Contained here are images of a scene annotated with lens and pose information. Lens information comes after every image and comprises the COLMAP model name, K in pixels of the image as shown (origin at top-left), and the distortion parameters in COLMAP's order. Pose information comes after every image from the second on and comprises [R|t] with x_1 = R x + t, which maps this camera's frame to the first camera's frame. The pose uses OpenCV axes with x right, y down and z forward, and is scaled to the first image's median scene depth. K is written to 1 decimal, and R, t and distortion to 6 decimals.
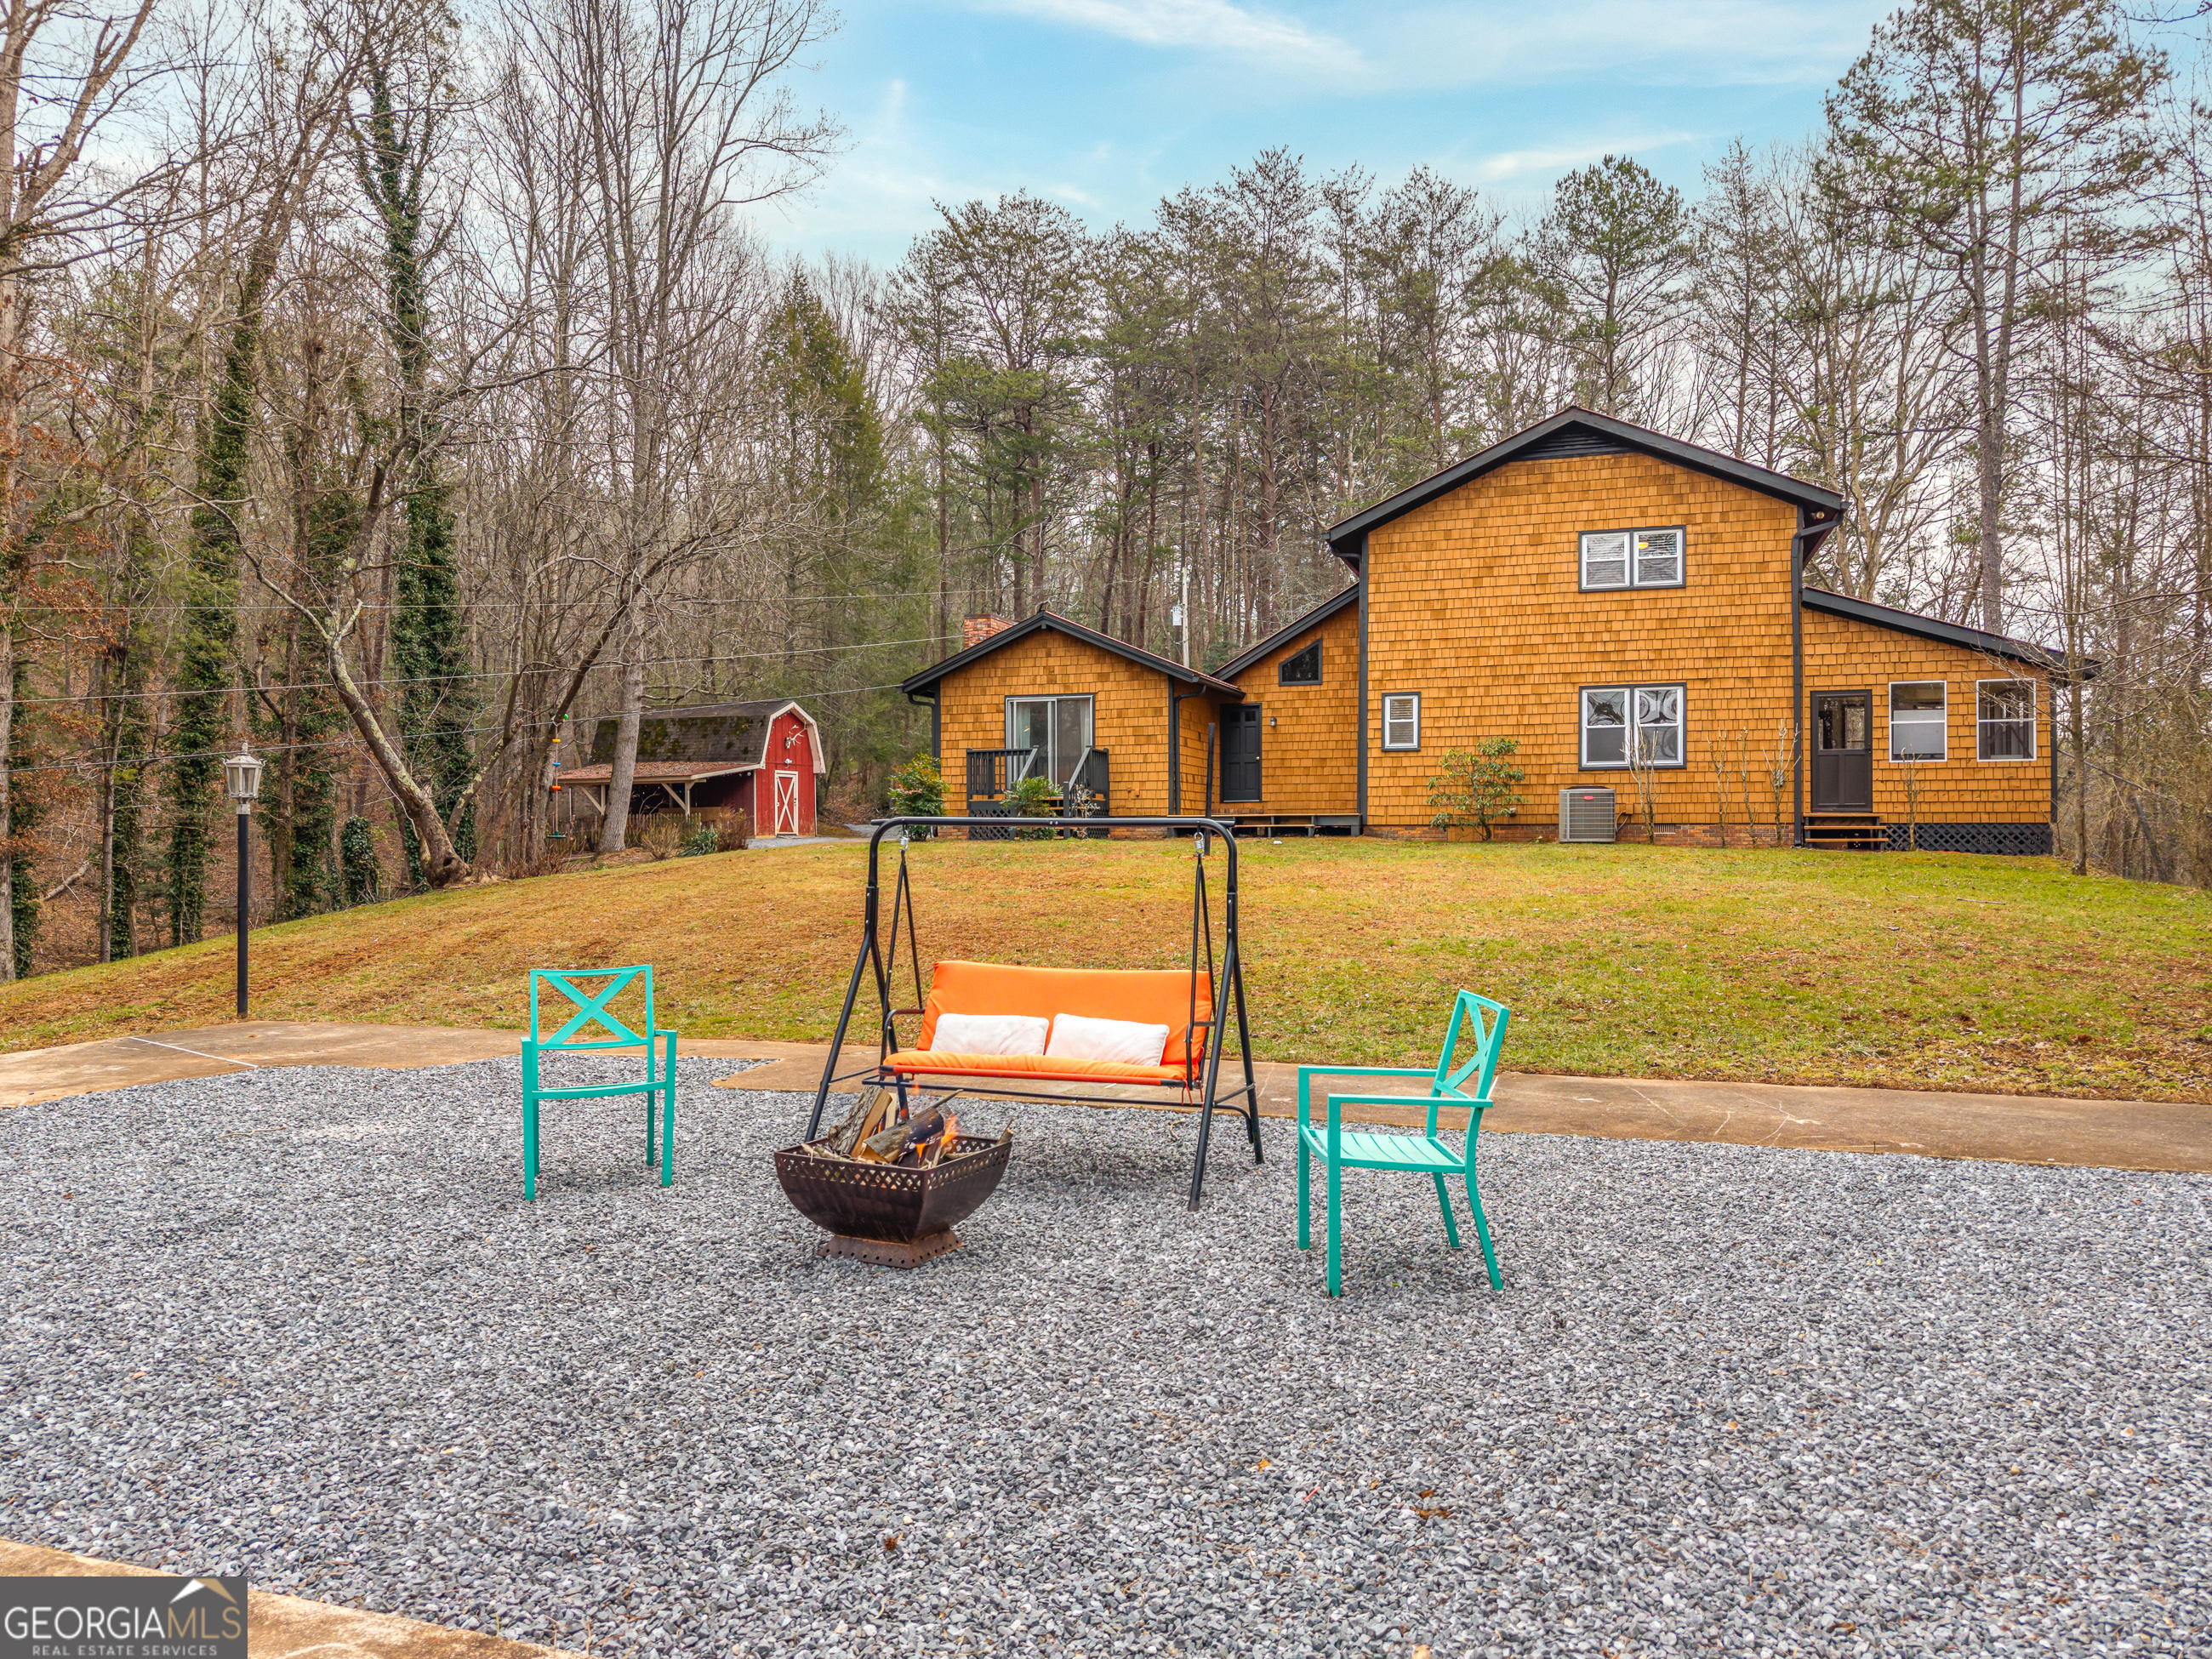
lens RADIAL K [[1539.2, 0, 1106.0], [0, 1539.2, 829.5], [0, 0, 1]] dist [0.000396, -0.011772]
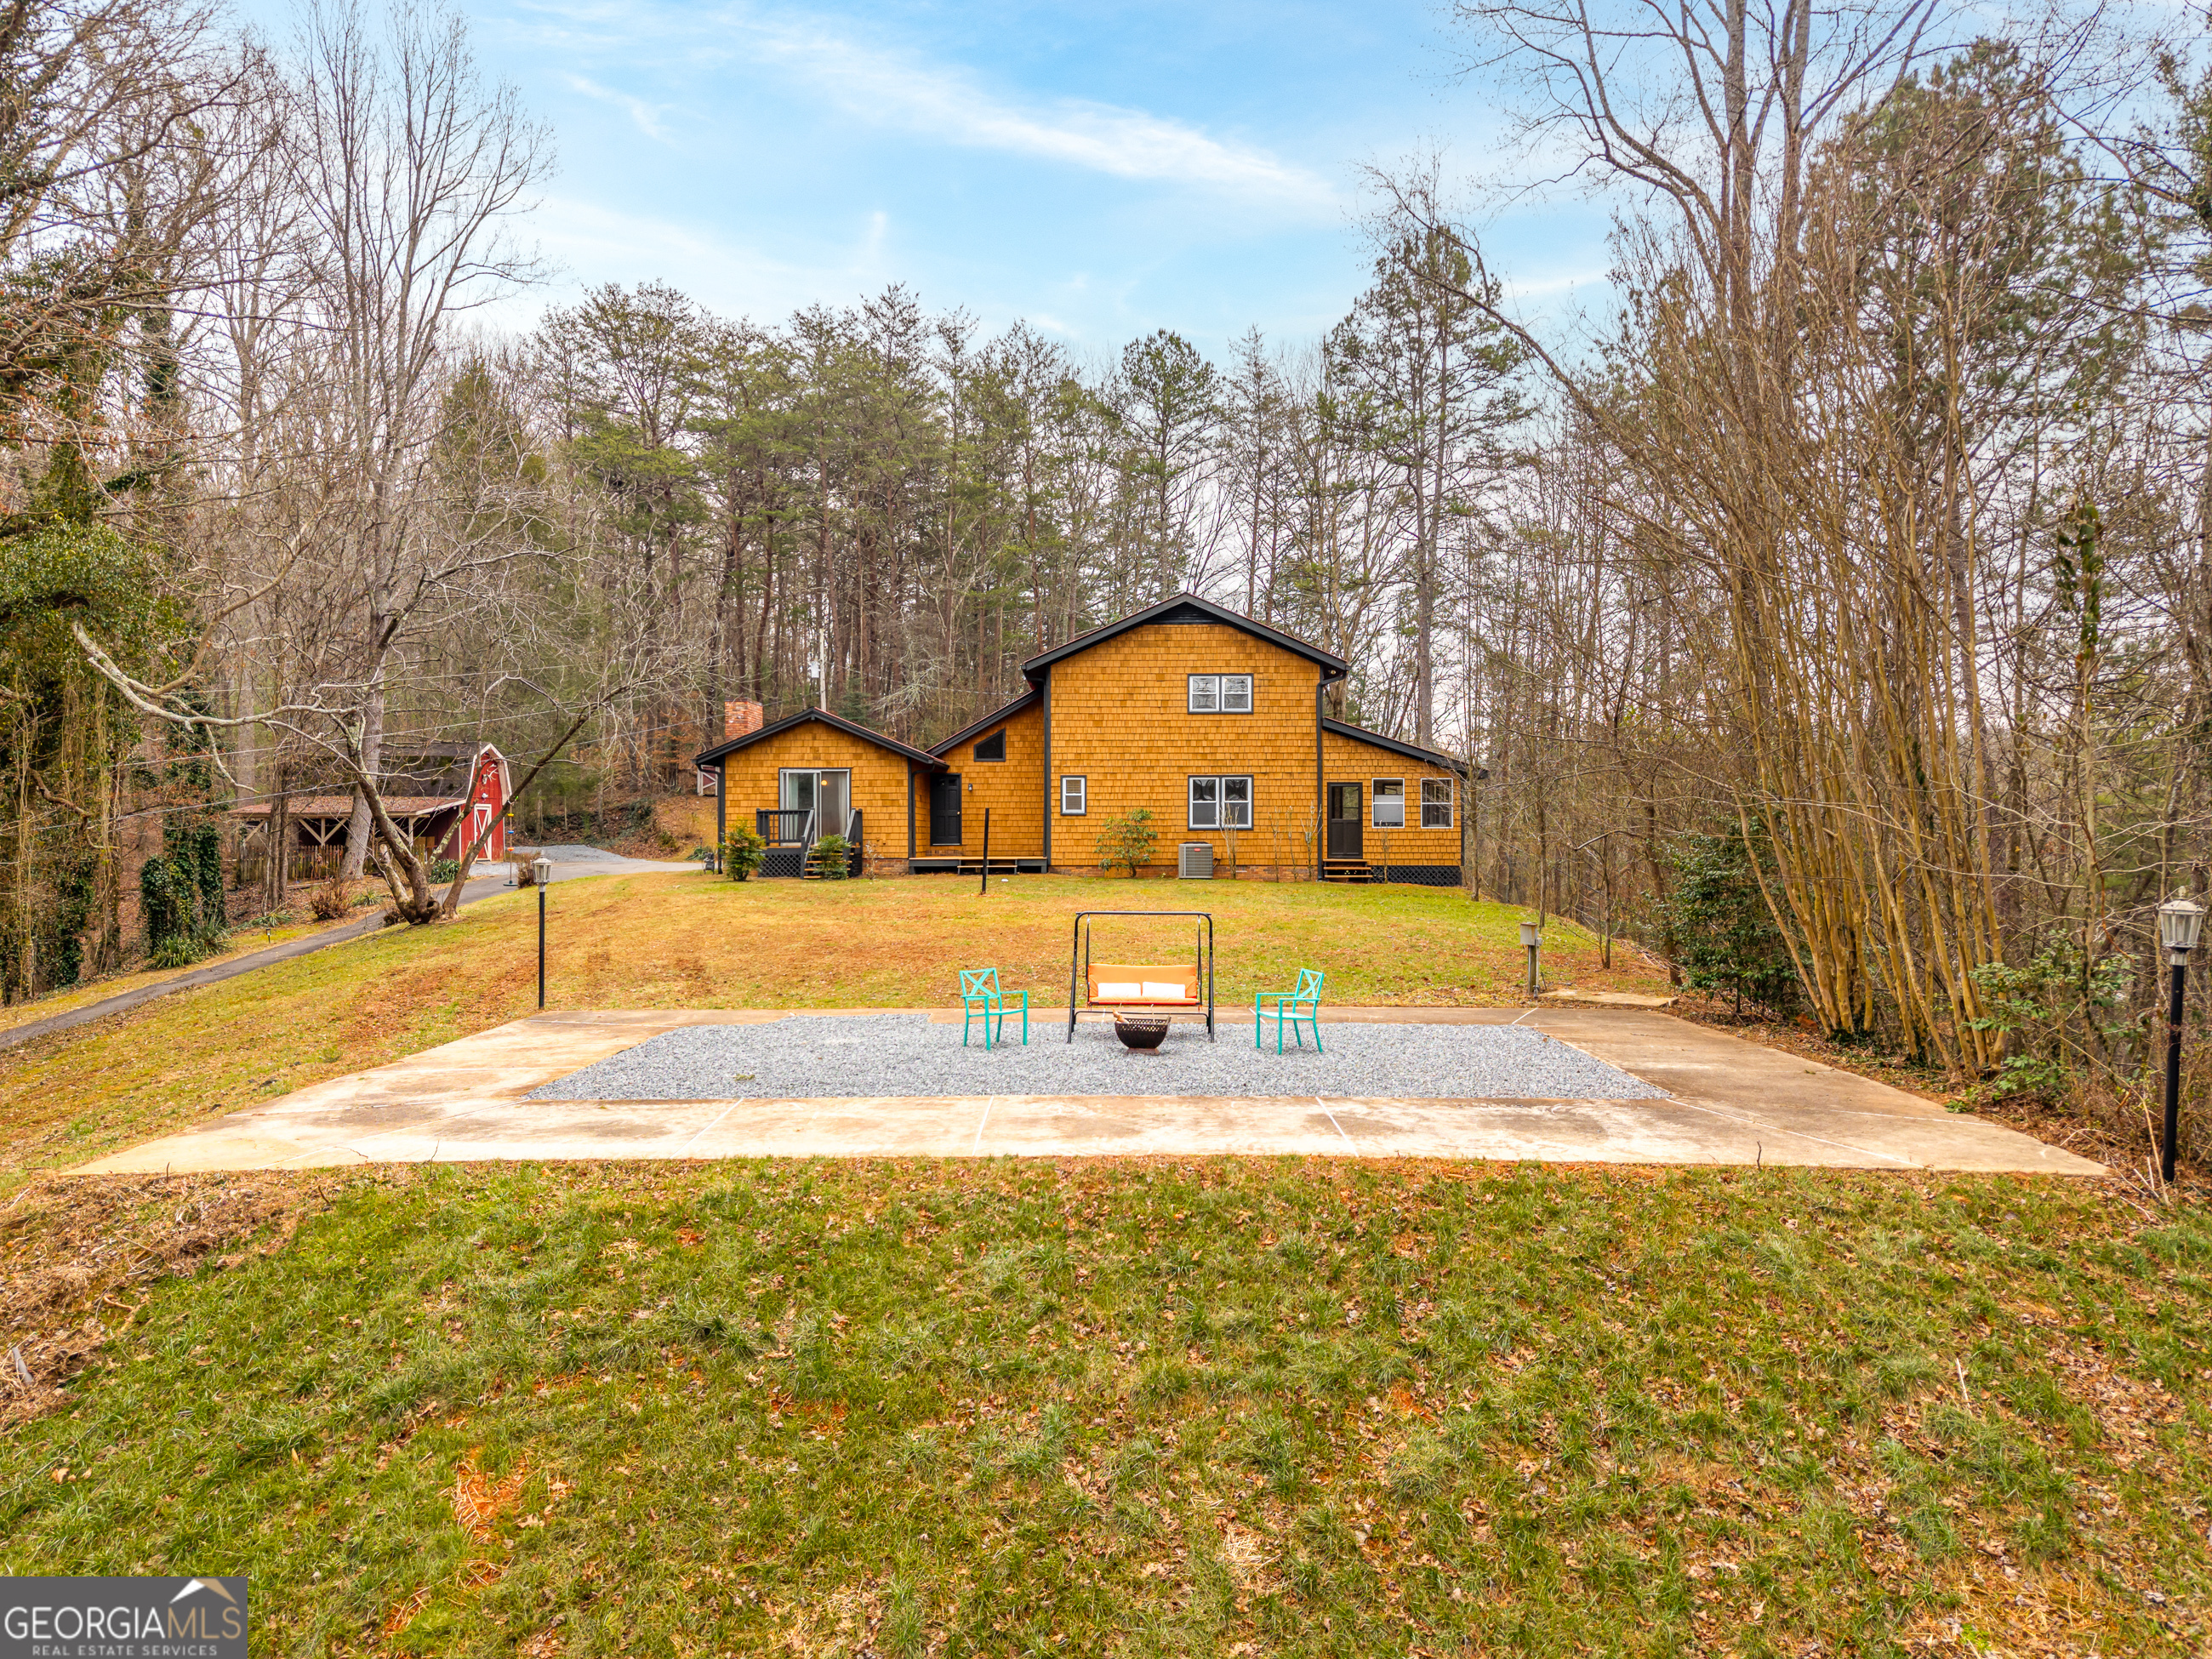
lens RADIAL K [[1539.2, 0, 1106.0], [0, 1539.2, 829.5], [0, 0, 1]] dist [0.000396, -0.011772]
pose [[0.948614, 0.002059, 0.316429, -0.216038], [-0.002159, 0.999998, -0.000034, -0.033540], [-0.316428, -0.000651, 0.948616, -0.359735]]
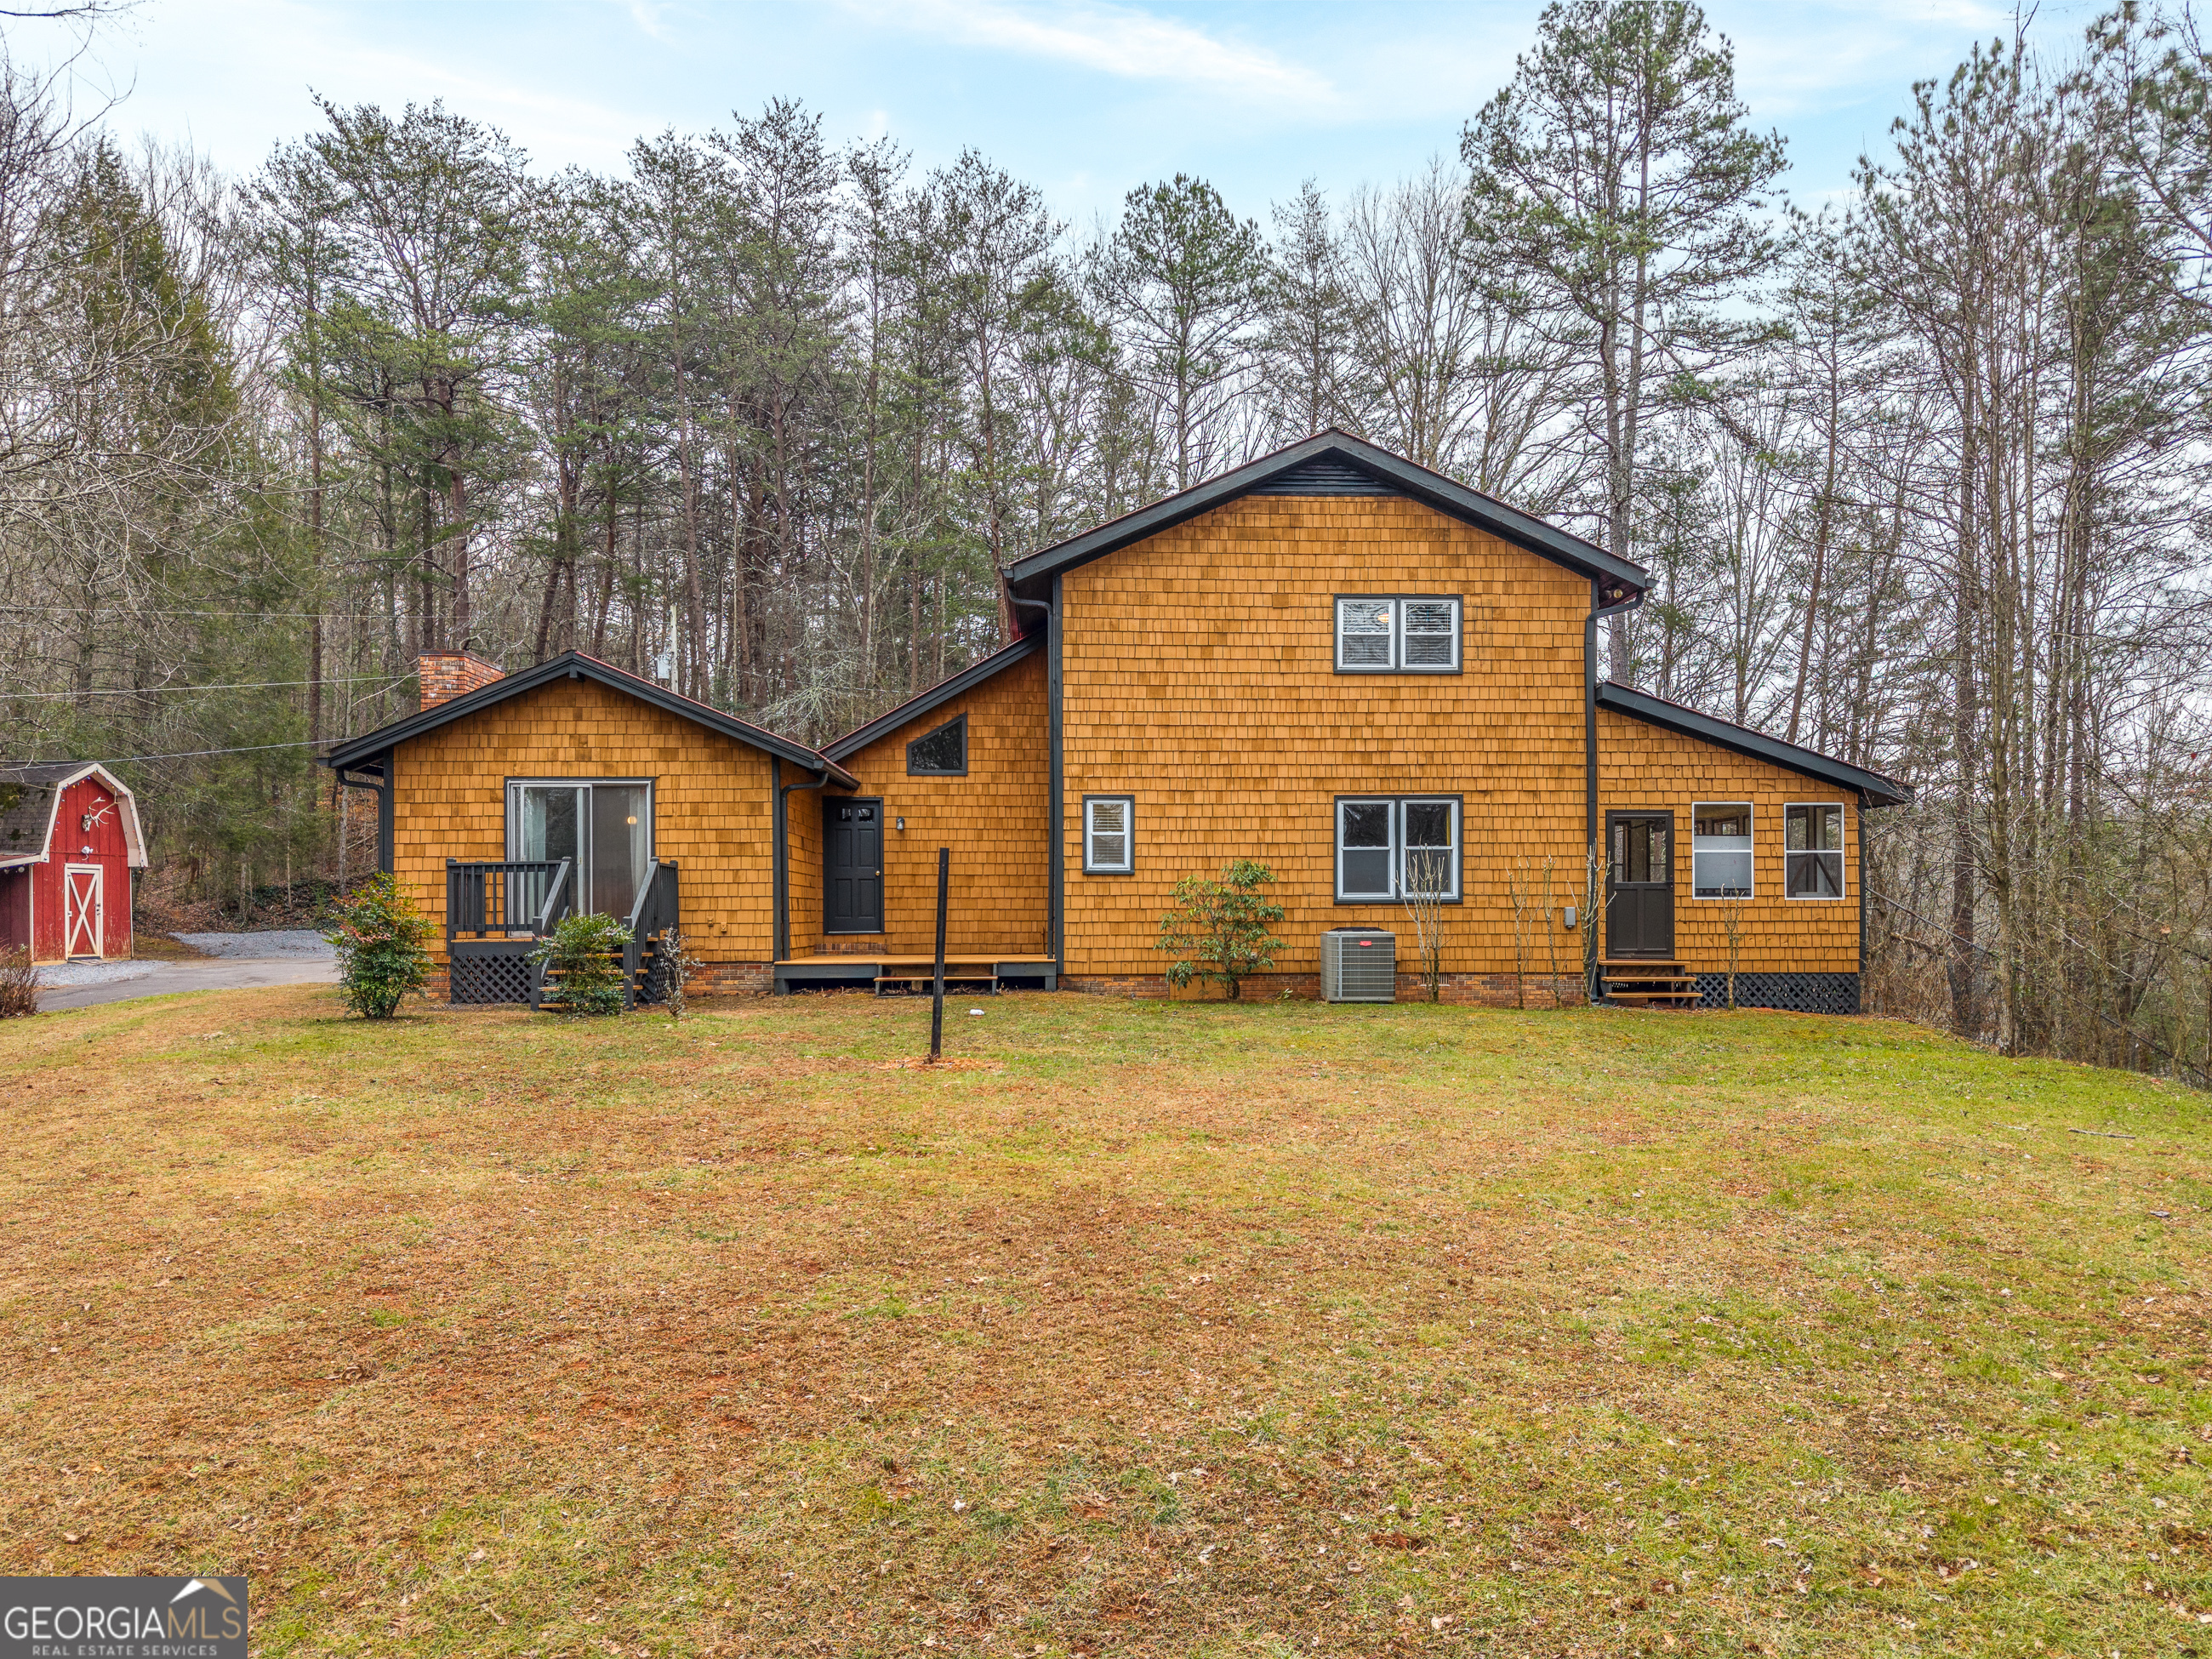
lens RADIAL K [[1634.2, 0, 1158.0], [0, 1634.2, 902.1], [0, 0, 1]] dist [0.037688, -0.064137]
pose [[0.924369, 0.002555, 0.381492, -0.074101], [-0.001136, 0.999992, -0.003944, -0.031057], [-0.381499, 0.003213, 0.924364, 0.240208]]
